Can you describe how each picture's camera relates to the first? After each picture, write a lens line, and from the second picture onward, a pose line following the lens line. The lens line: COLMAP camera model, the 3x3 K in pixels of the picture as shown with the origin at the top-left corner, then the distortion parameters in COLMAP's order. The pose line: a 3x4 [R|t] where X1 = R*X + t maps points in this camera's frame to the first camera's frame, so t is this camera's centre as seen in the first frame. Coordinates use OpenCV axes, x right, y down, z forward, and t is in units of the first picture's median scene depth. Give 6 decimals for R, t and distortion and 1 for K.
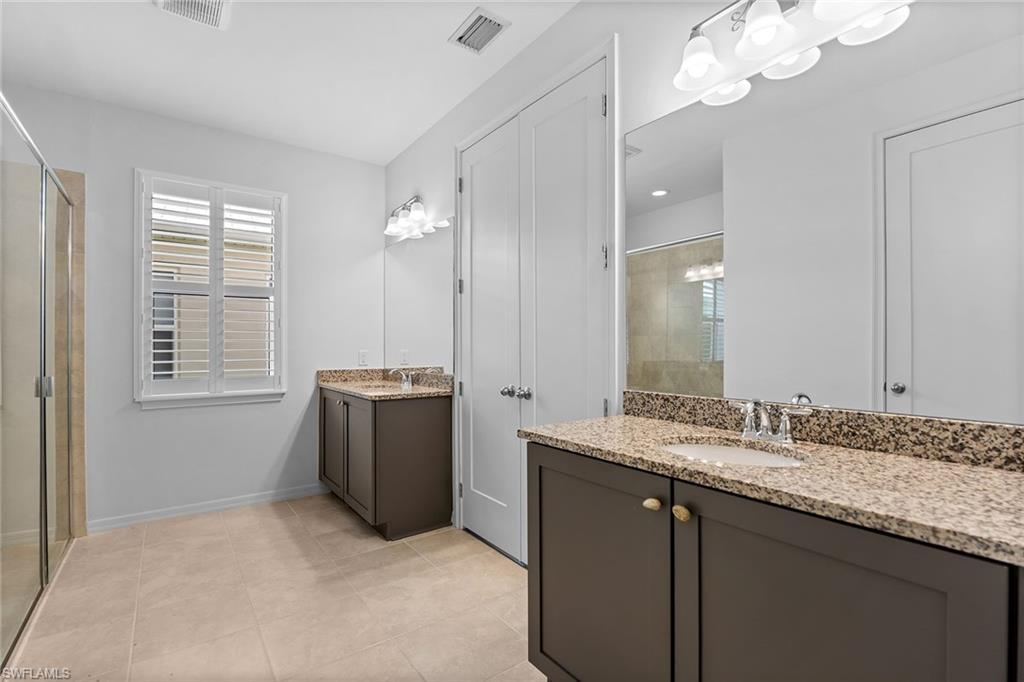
lens RADIAL K [[472.0, 0, 510.3], [0, 472.0, 343.5], [0, 0, 1]] dist [-0.007950, 0.000929]
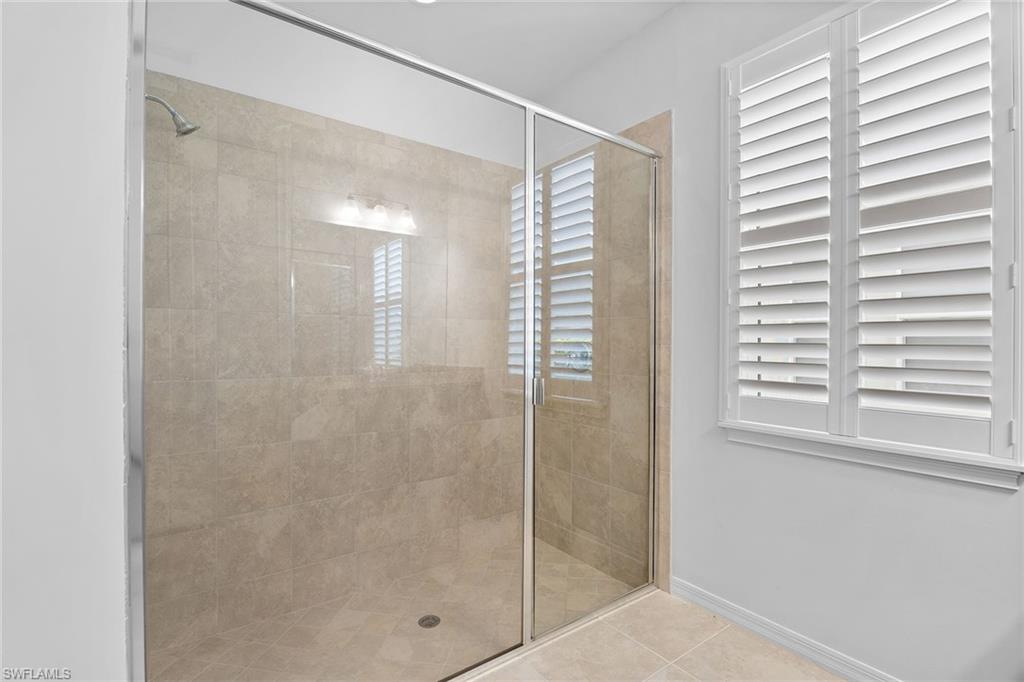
lens RADIAL K [[472.0, 0, 515.5], [0, 472.0, 338.2], [0, 0, 1]] dist [-0.007950, 0.000929]
pose [[-0.000500, -0.002407, -0.999997, -0.153454], [-0.005083, 0.999984, -0.002404, 0.006198], [0.999987, 0.005082, -0.000512, 0.749285]]
